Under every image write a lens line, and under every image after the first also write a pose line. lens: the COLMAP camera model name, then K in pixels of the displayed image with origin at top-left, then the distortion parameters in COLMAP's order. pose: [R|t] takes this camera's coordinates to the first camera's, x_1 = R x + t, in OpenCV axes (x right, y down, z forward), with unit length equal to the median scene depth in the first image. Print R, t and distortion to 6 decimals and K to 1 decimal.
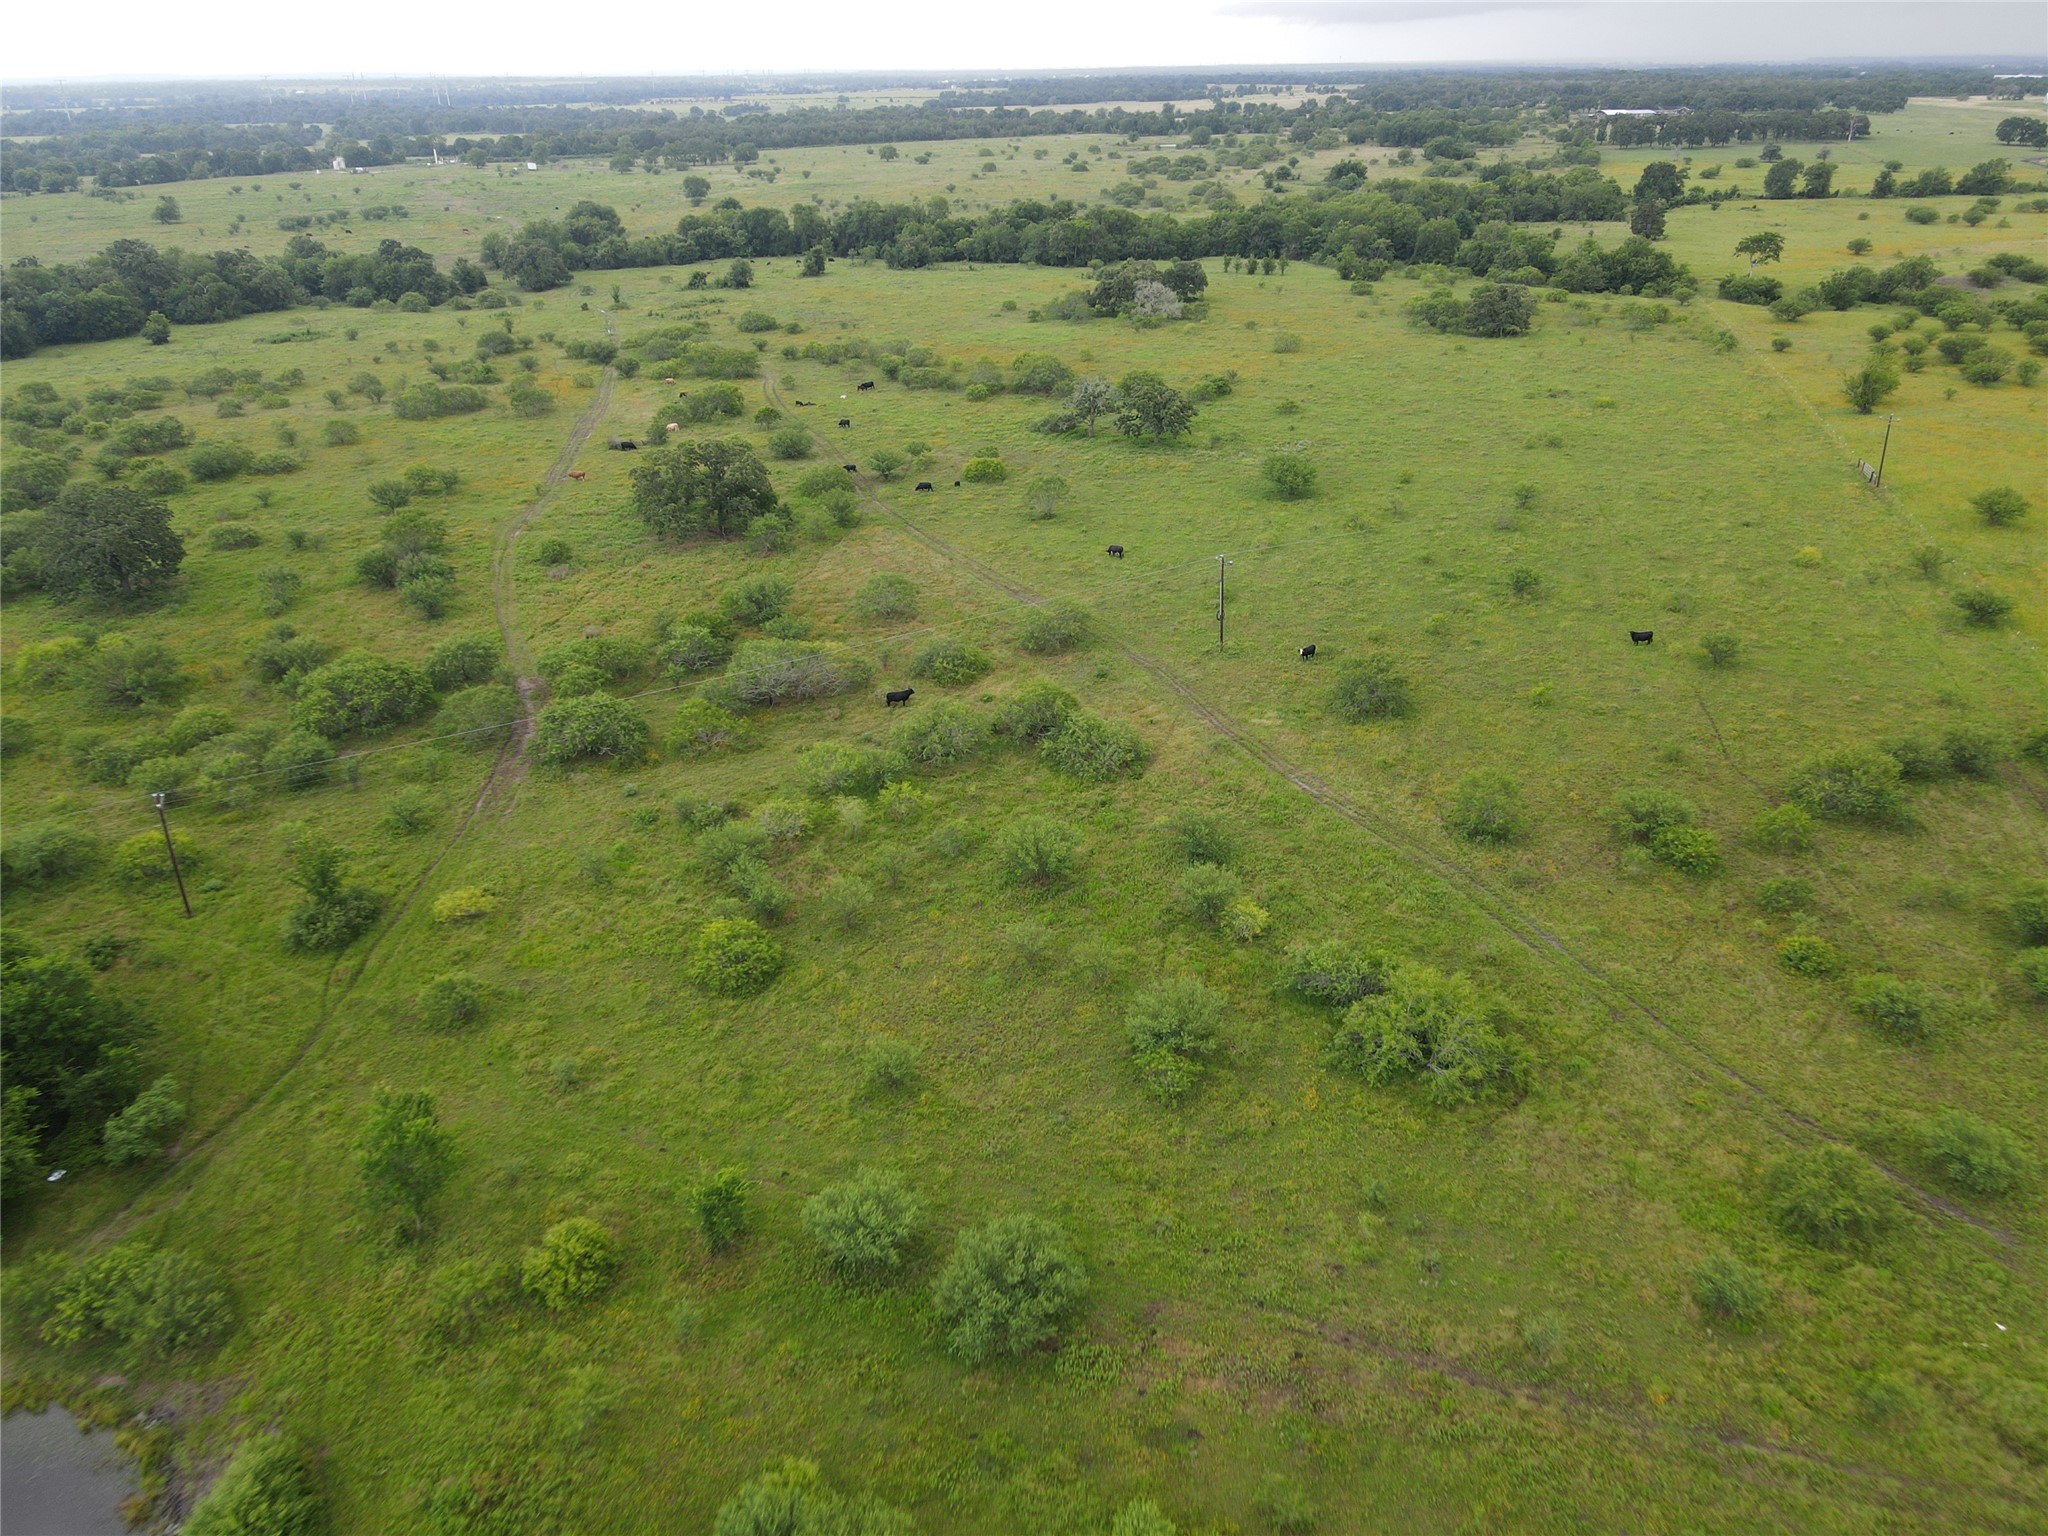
lens RADIAL K [[1472.2, 0, 1024.0], [0, 1472.2, 768.0], [0, 0, 1]] dist [-0.003042, 0.022699]
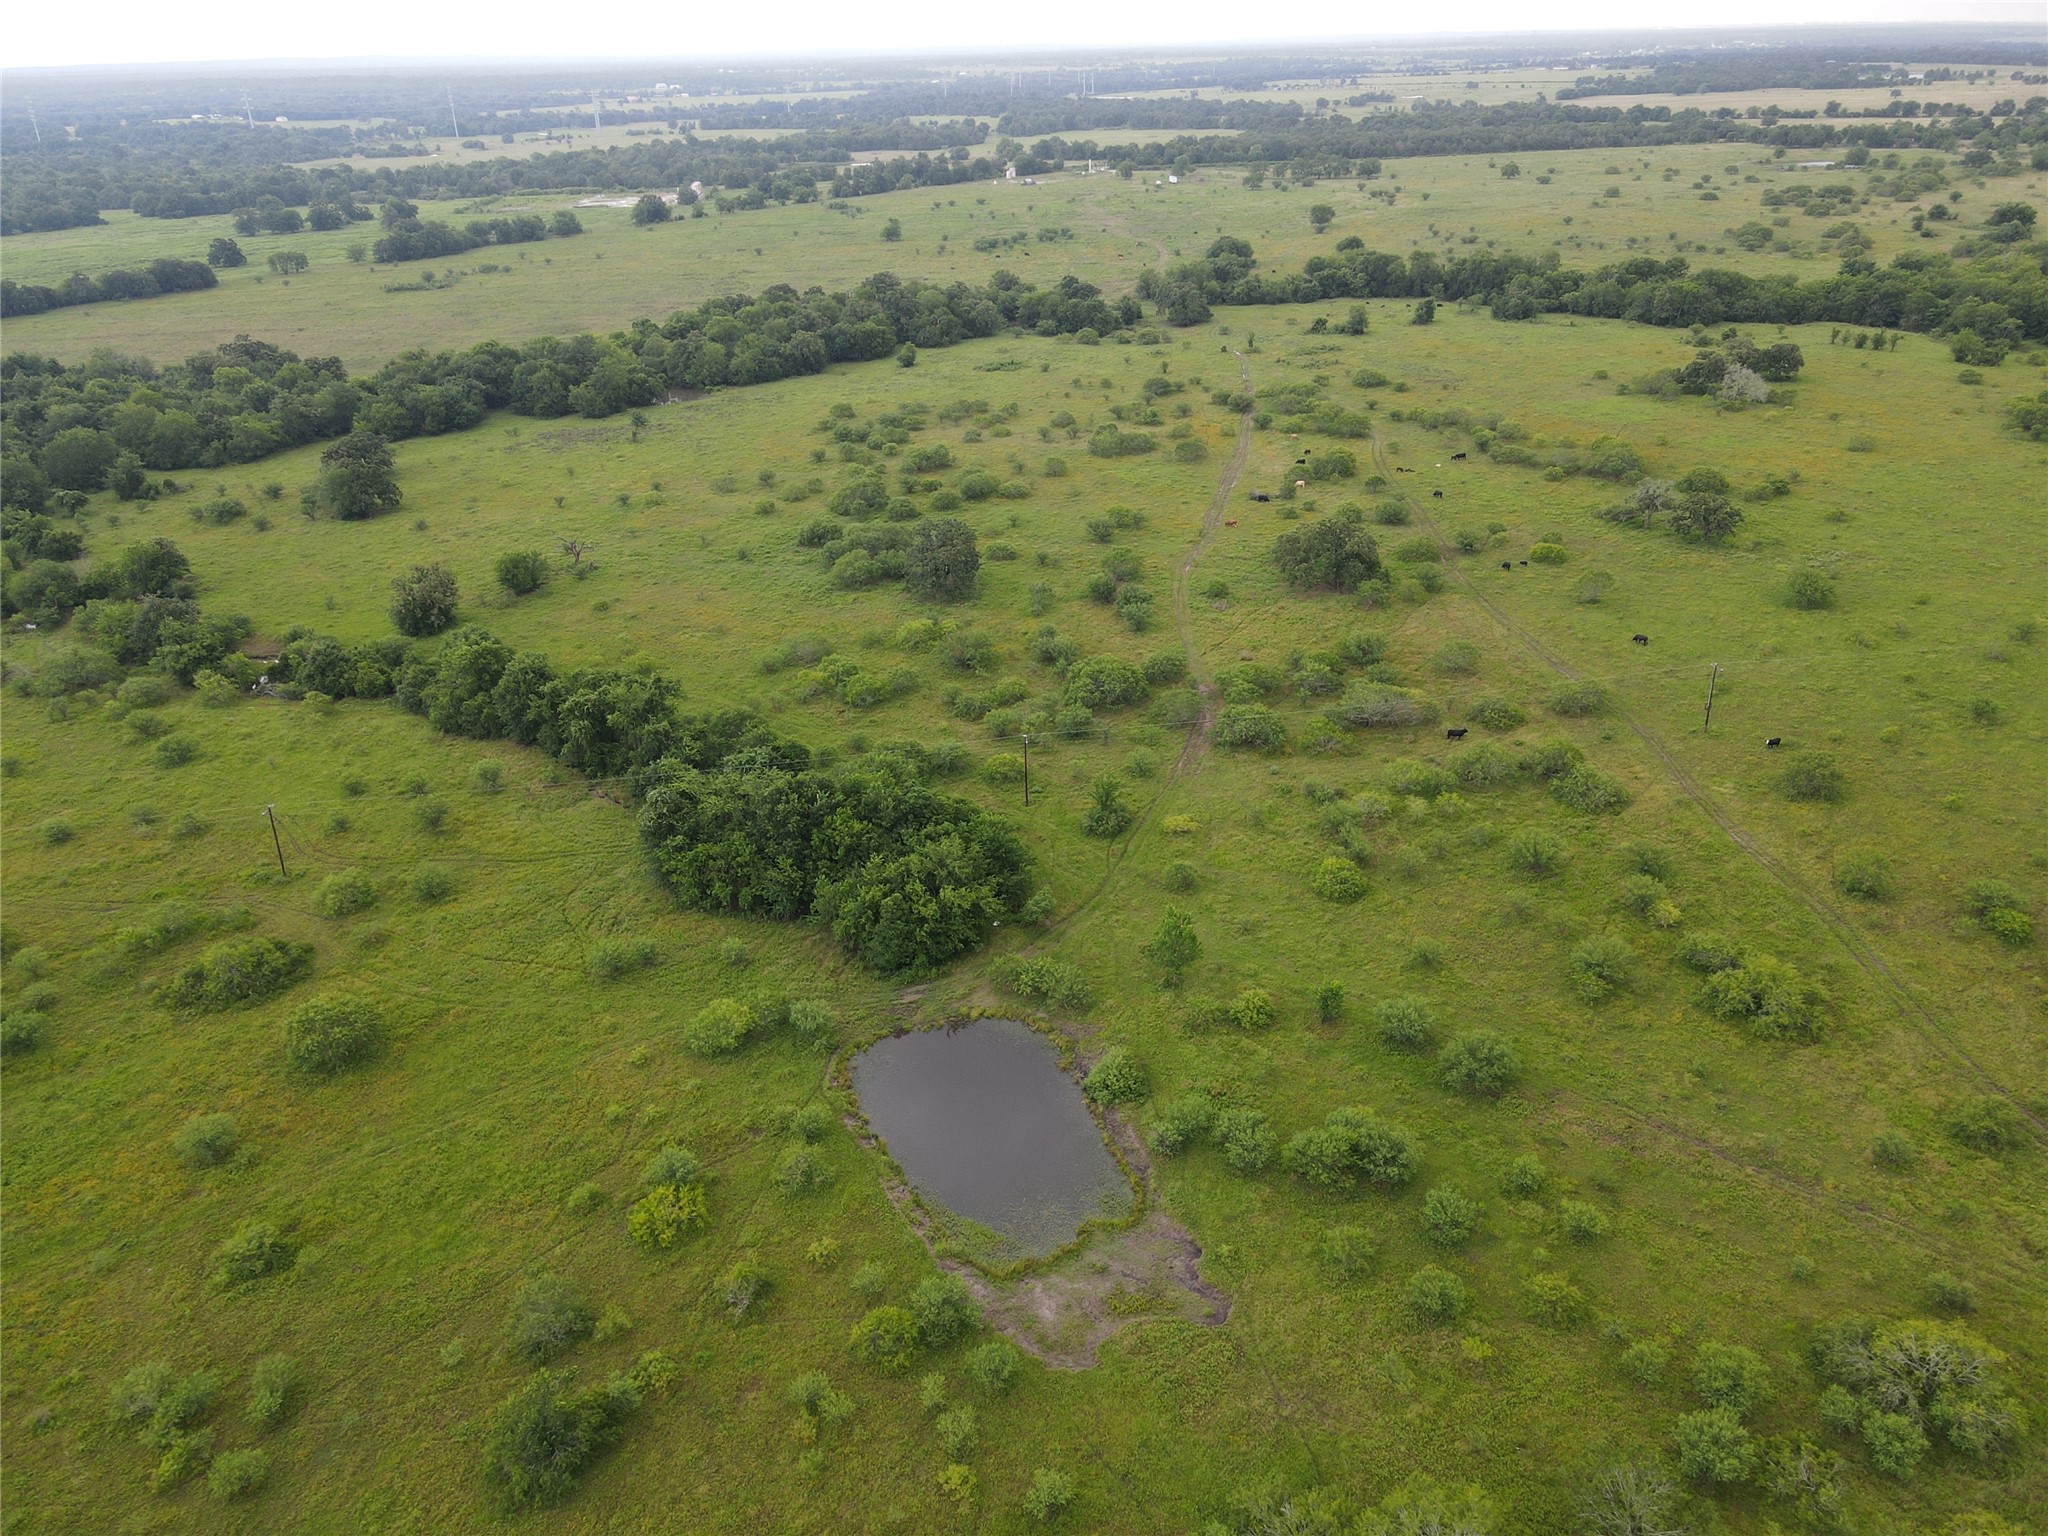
lens RADIAL K [[1472.2, 0, 1024.0], [0, 1472.2, 768.0], [0, 0, 1]] dist [-0.003042, 0.022699]
pose [[0.929166, 0.150679, -0.337558, 0.010264], [-0.144830, 0.988539, 0.042605, -0.010104], [0.340109, 0.009302, 0.940340, -0.364600]]
